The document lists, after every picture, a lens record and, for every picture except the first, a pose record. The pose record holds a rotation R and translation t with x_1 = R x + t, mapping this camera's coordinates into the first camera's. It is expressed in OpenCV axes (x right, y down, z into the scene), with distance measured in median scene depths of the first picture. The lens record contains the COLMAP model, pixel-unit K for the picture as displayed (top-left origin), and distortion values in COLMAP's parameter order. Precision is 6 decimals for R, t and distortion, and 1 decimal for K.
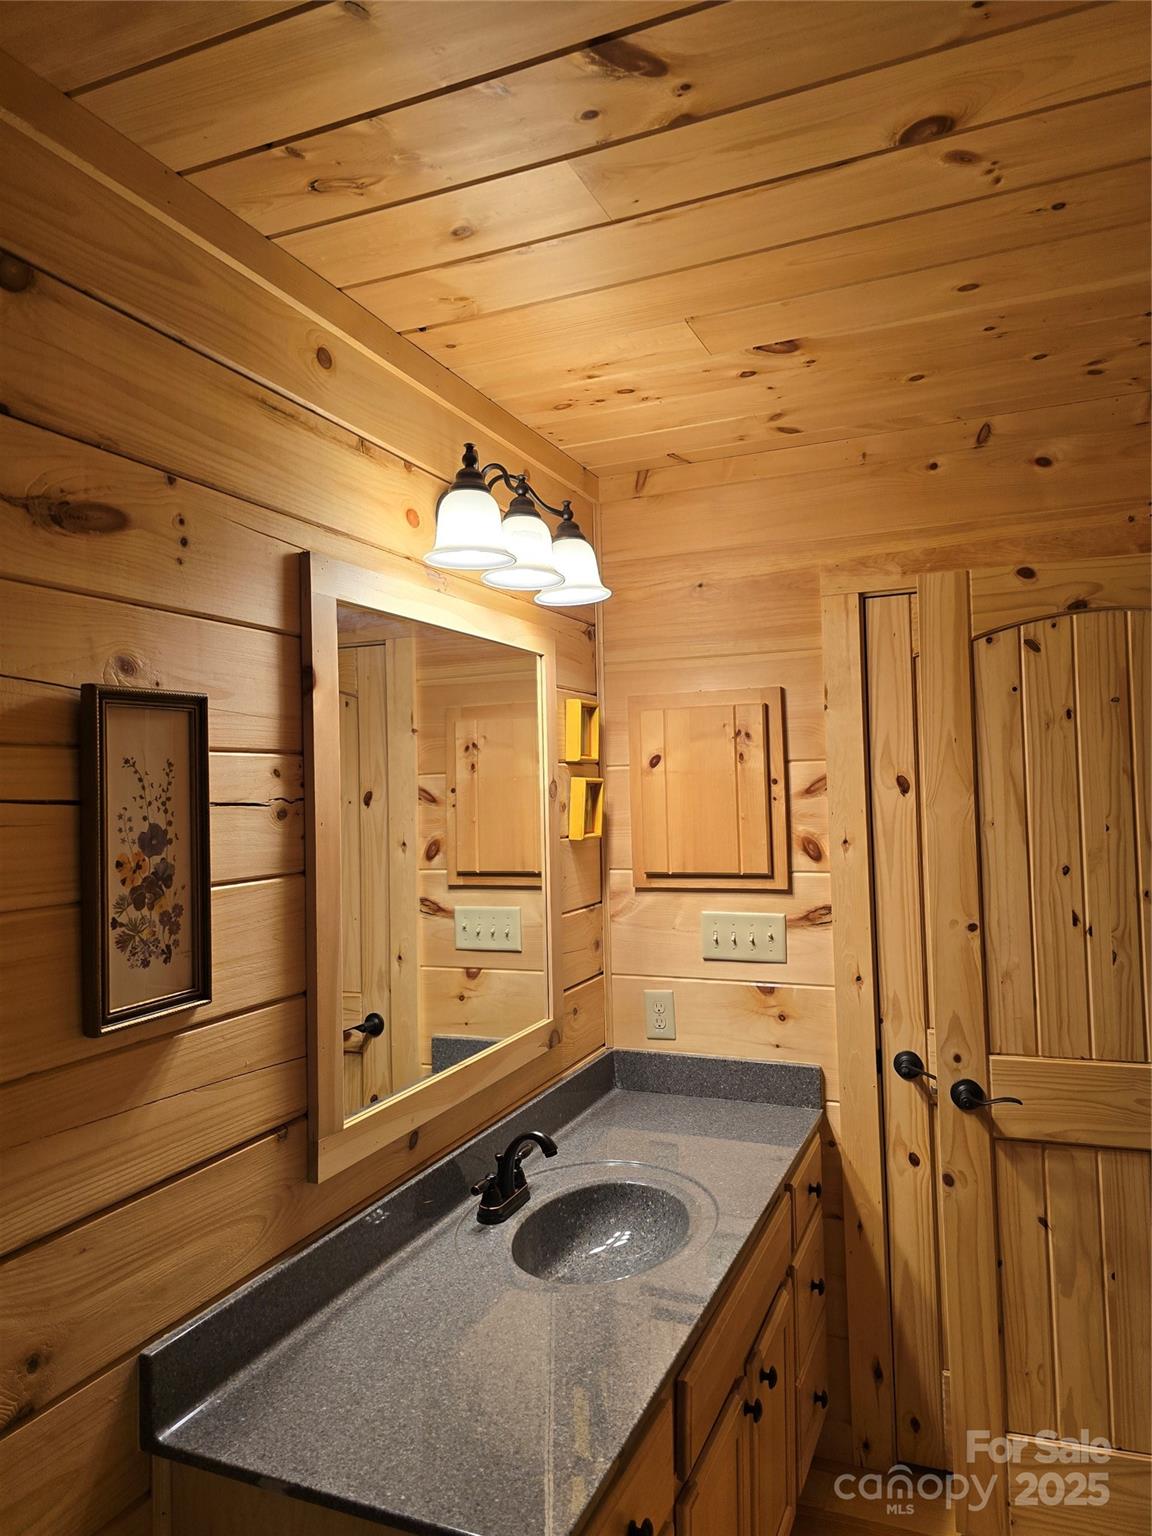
lens RADIAL K [[1040.9, 0, 577.2], [0, 1040.9, 761.8], [0, 0, 1]] dist [0.020867, -0.001375]
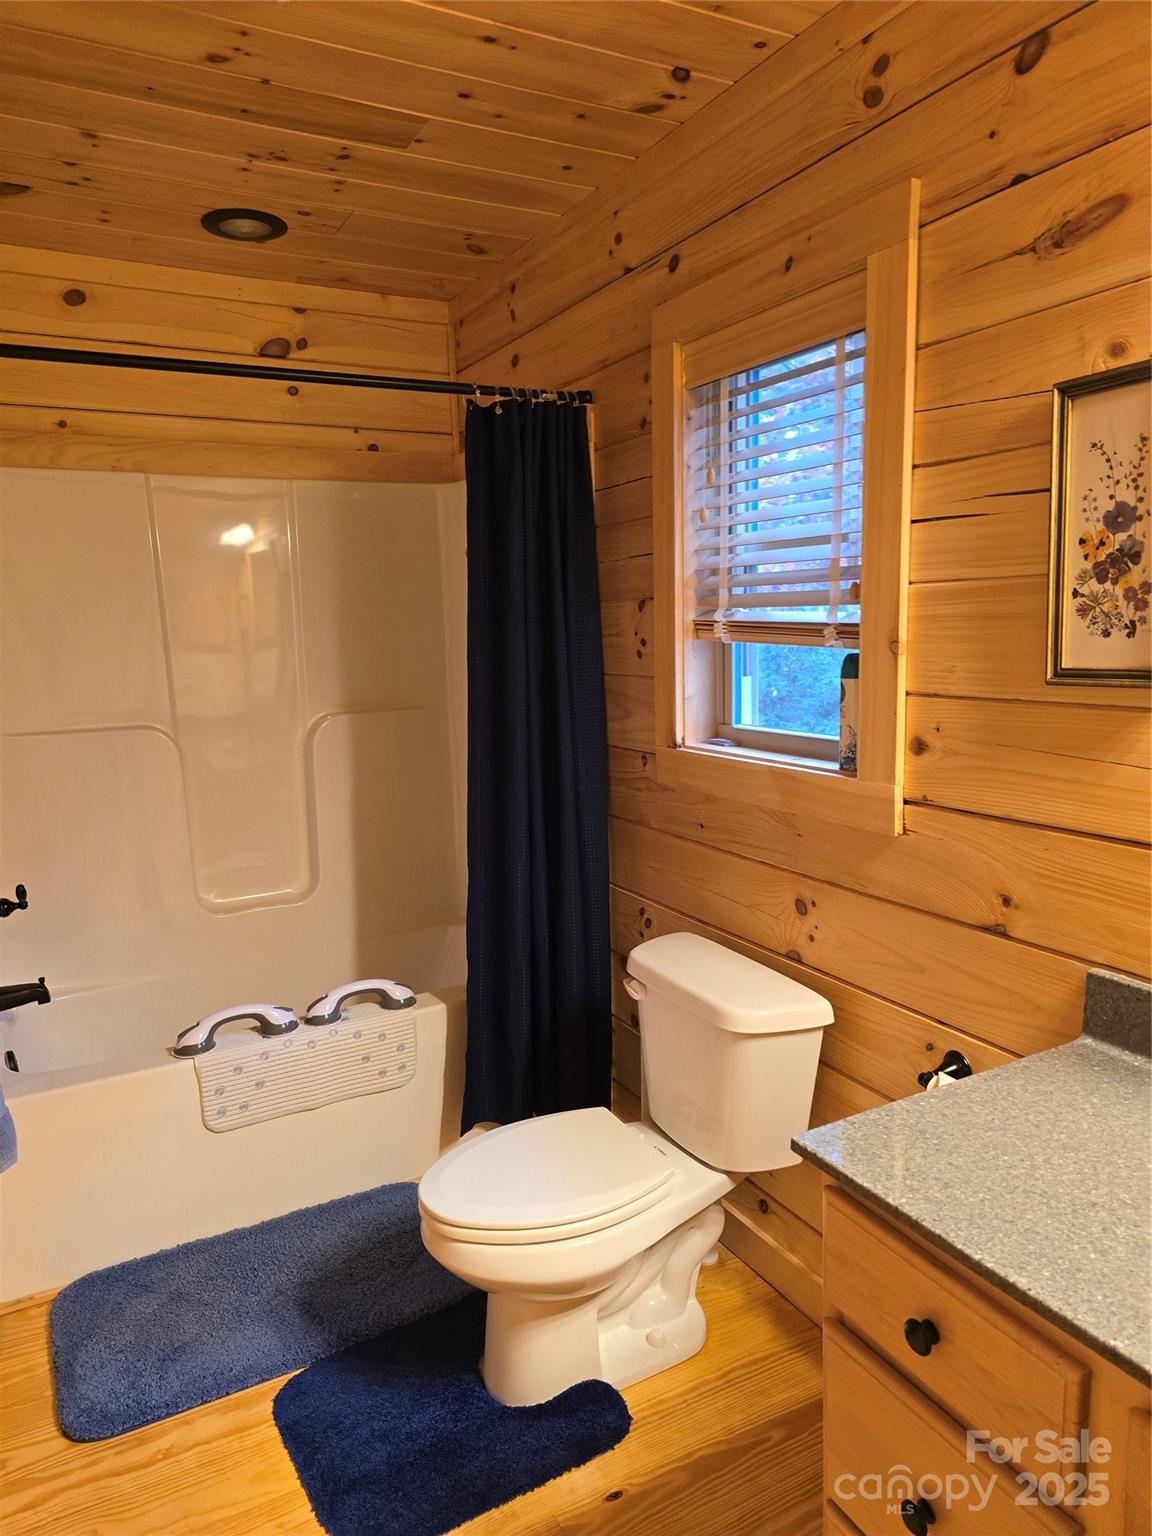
lens RADIAL K [[1040.9, 0, 574.1], [0, 1040.9, 771.0], [0, 0, 1]] dist [0.020867, -0.001375]
pose [[-0.618722, 0.152001, -0.770765, 0.795035], [0.061622, 0.987471, 0.145271, 0.141552], [0.783189, 0.042386, -0.620337, 1.250811]]
